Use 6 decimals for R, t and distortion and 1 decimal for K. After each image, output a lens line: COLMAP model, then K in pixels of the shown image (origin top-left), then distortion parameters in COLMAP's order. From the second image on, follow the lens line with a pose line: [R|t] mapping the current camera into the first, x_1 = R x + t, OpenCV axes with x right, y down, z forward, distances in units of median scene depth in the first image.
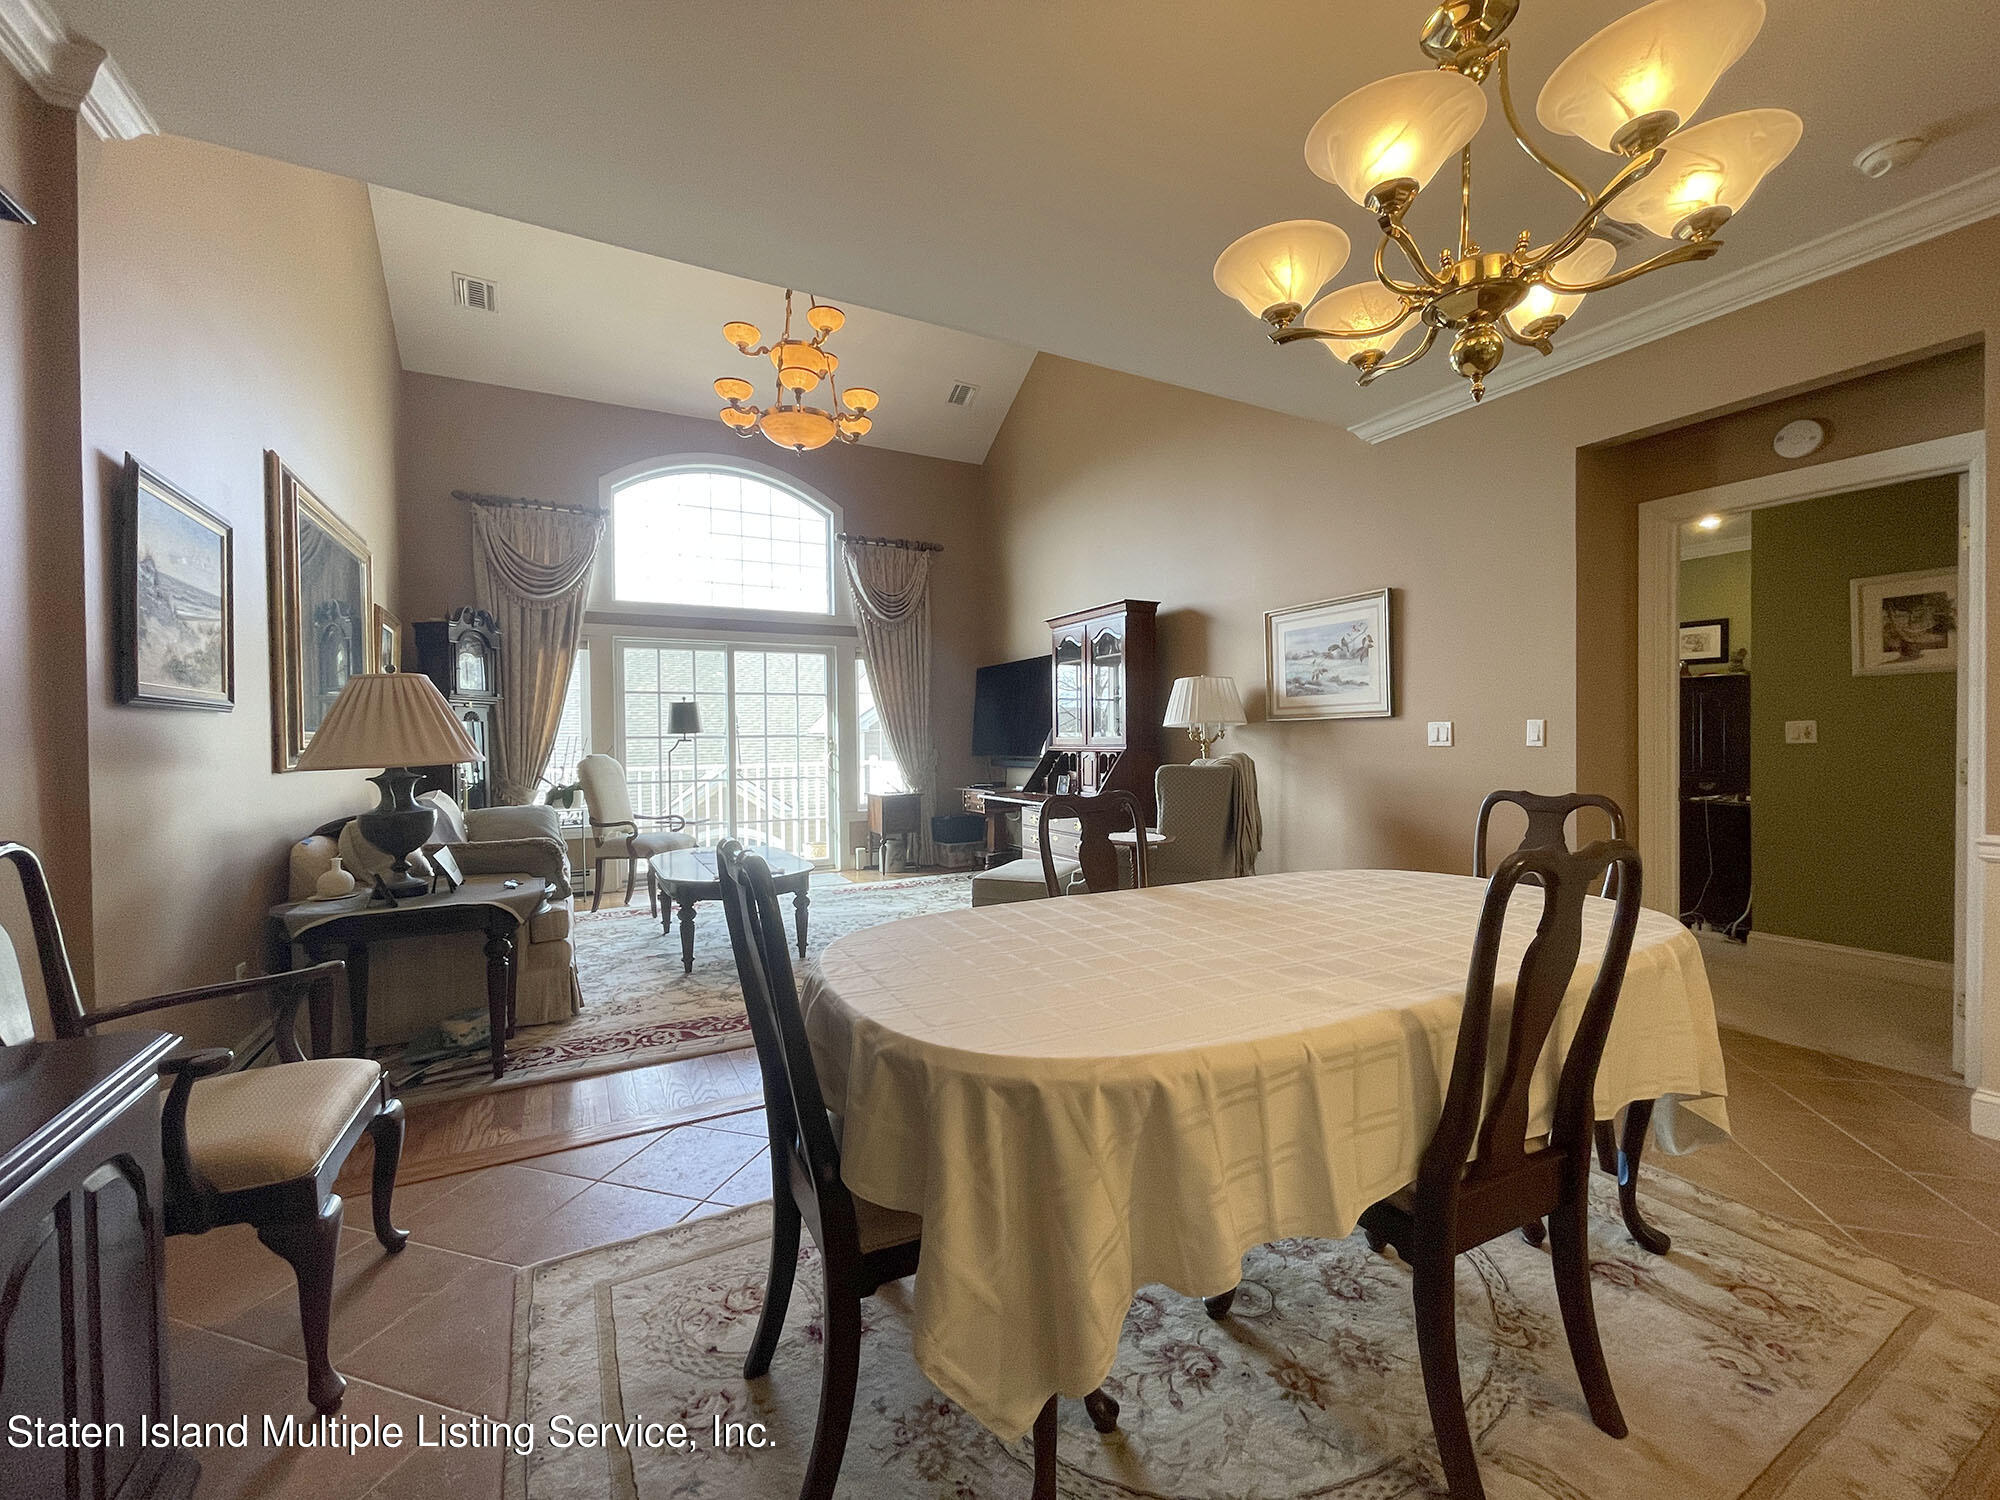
lens RADIAL K [[811.0, 0, 1001.2], [0, 811.0, 741.1], [0, 0, 1]] dist [-0.000793, -0.000145]
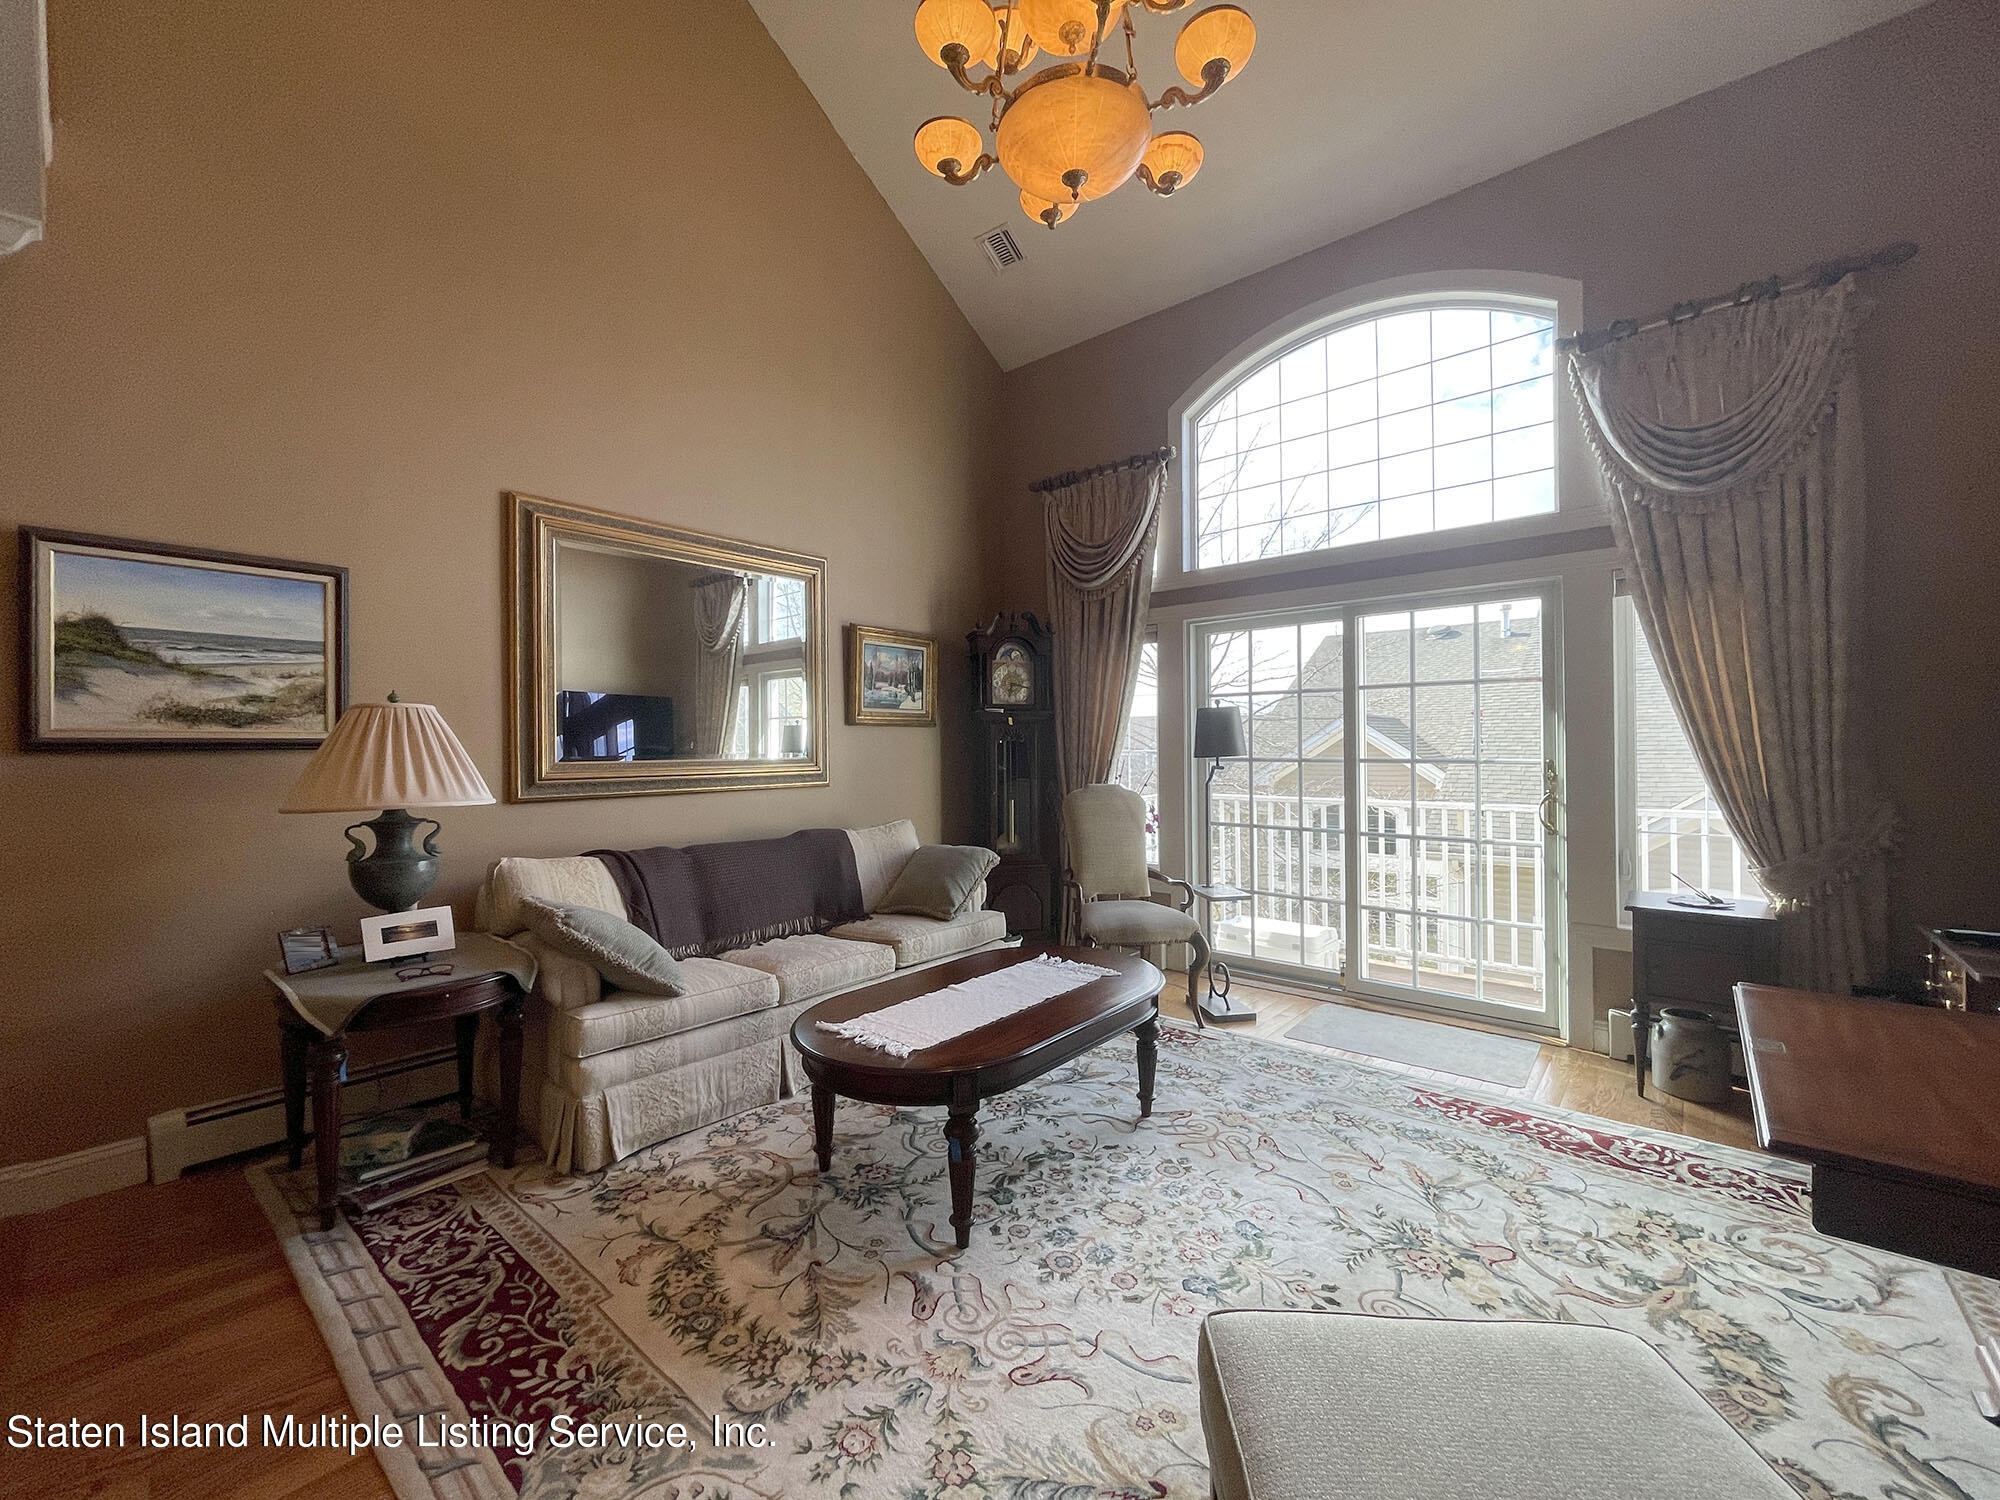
lens RADIAL K [[811.0, 0, 1002.0], [0, 811.0, 743.9], [0, 0, 1]] dist [-0.000793, -0.000145]
pose [[0.359929, 0.004523, -0.932969, 0.168886], [-0.003858, 0.999987, 0.003360, -0.024186], [0.932972, 0.002391, 0.359941, 0.701806]]
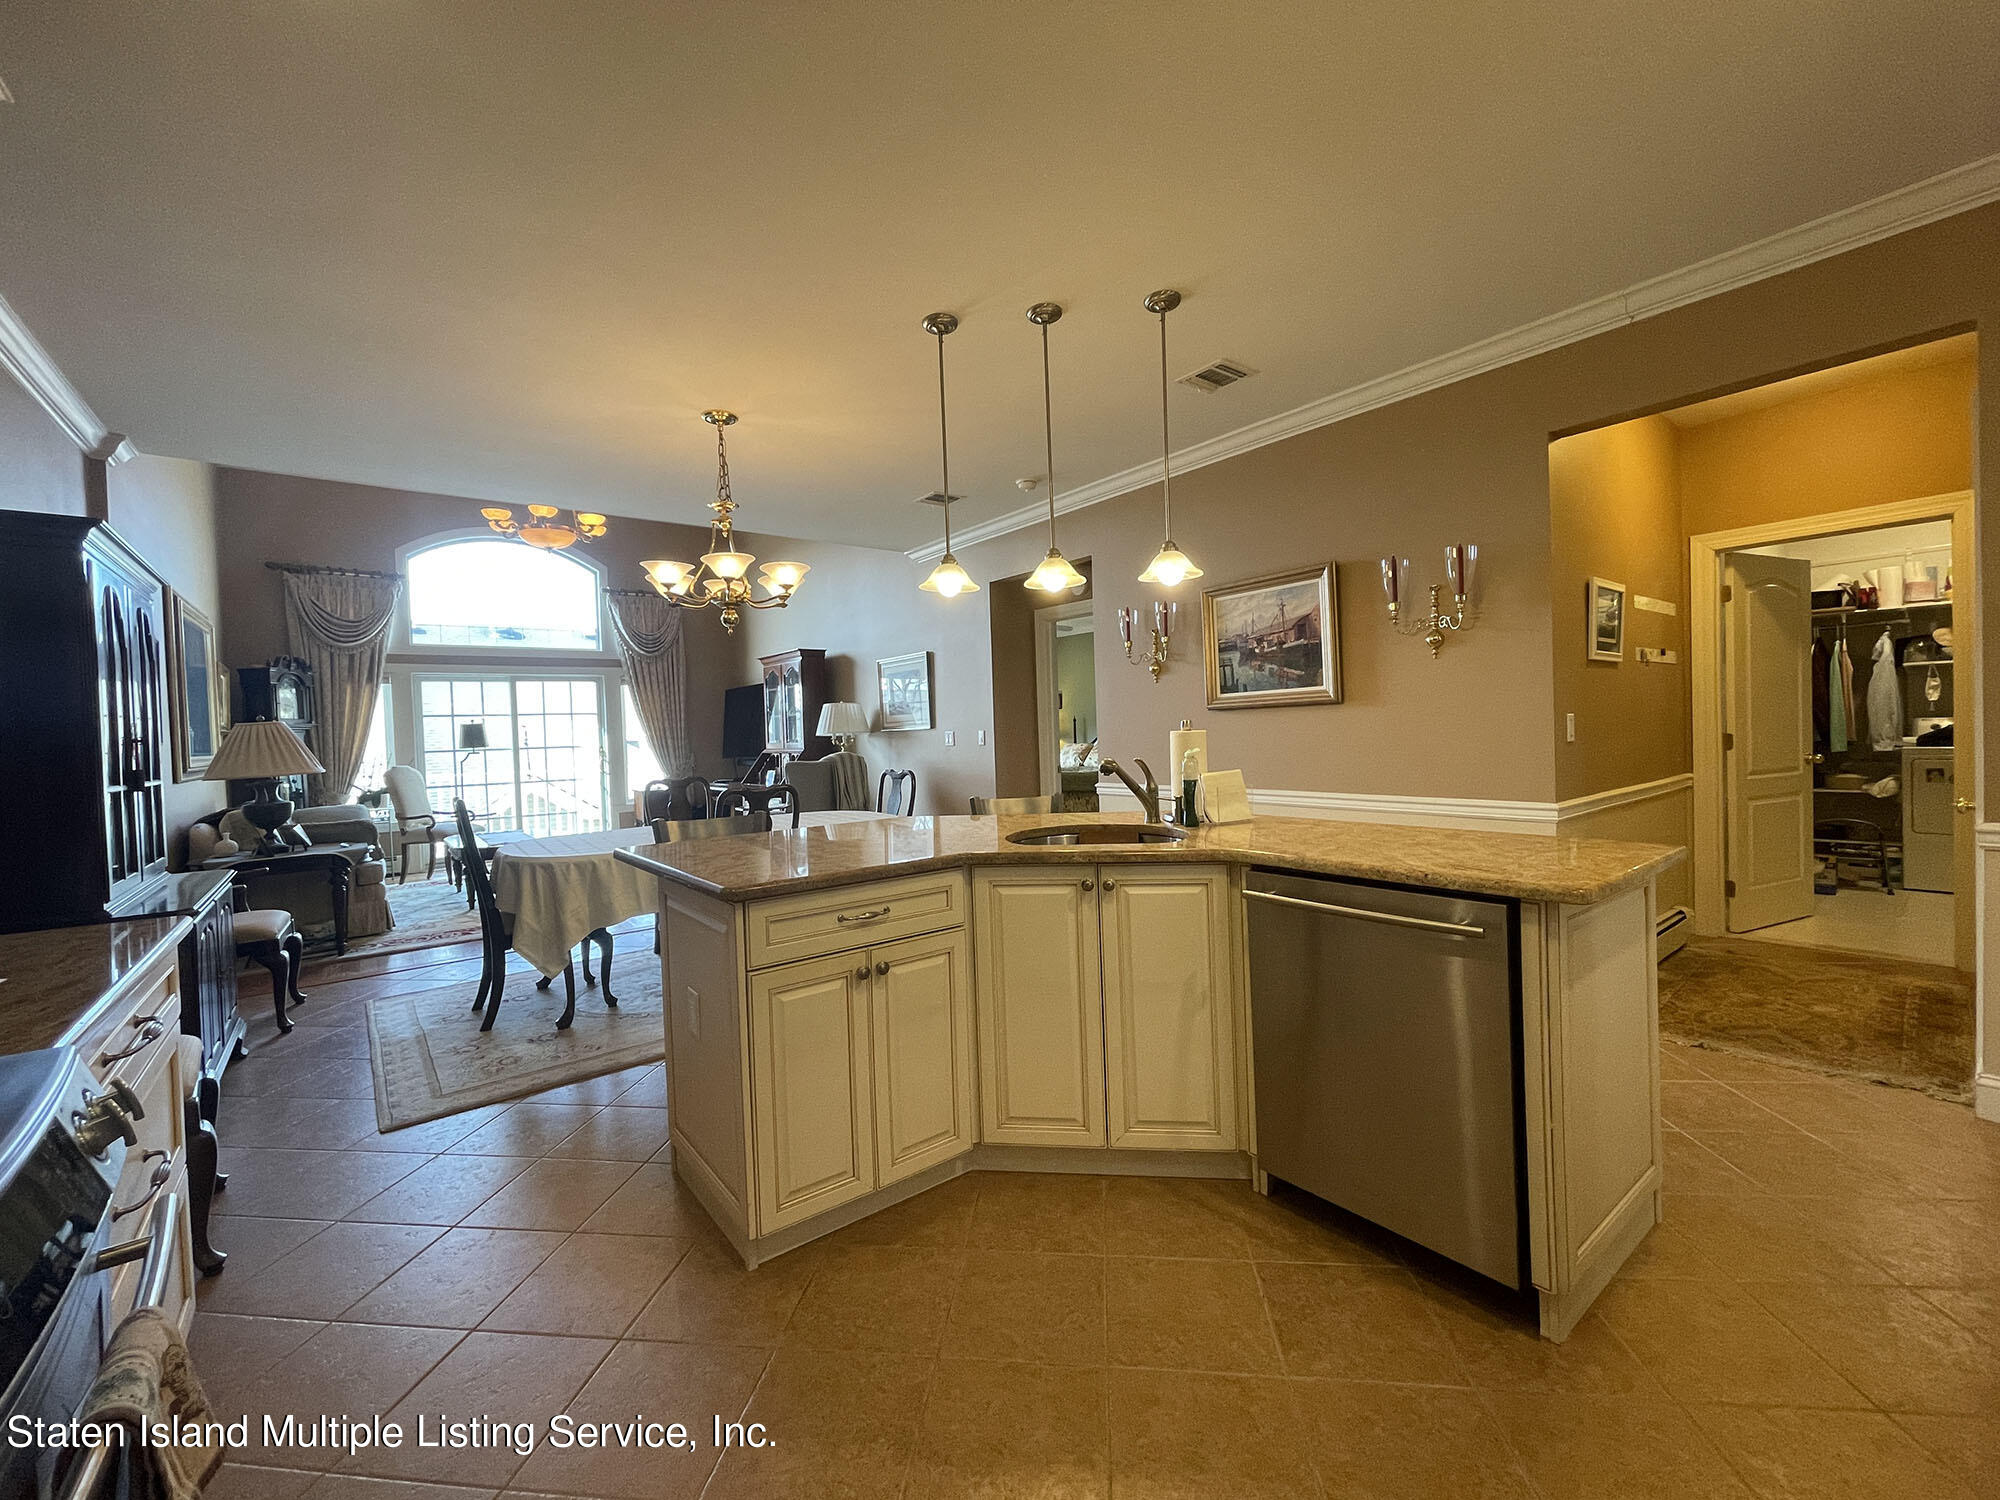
lens RADIAL K [[811.0, 0, 999.0], [0, 811.0, 746.2], [0, 0, 1]] dist [-0.000793, -0.000145]
pose [[0.984625, -0.026192, 0.172704, 0.250724], [0.024390, 0.999624, 0.012549, -0.008701], [-0.172968, -0.008144, 0.984894, -0.499233]]
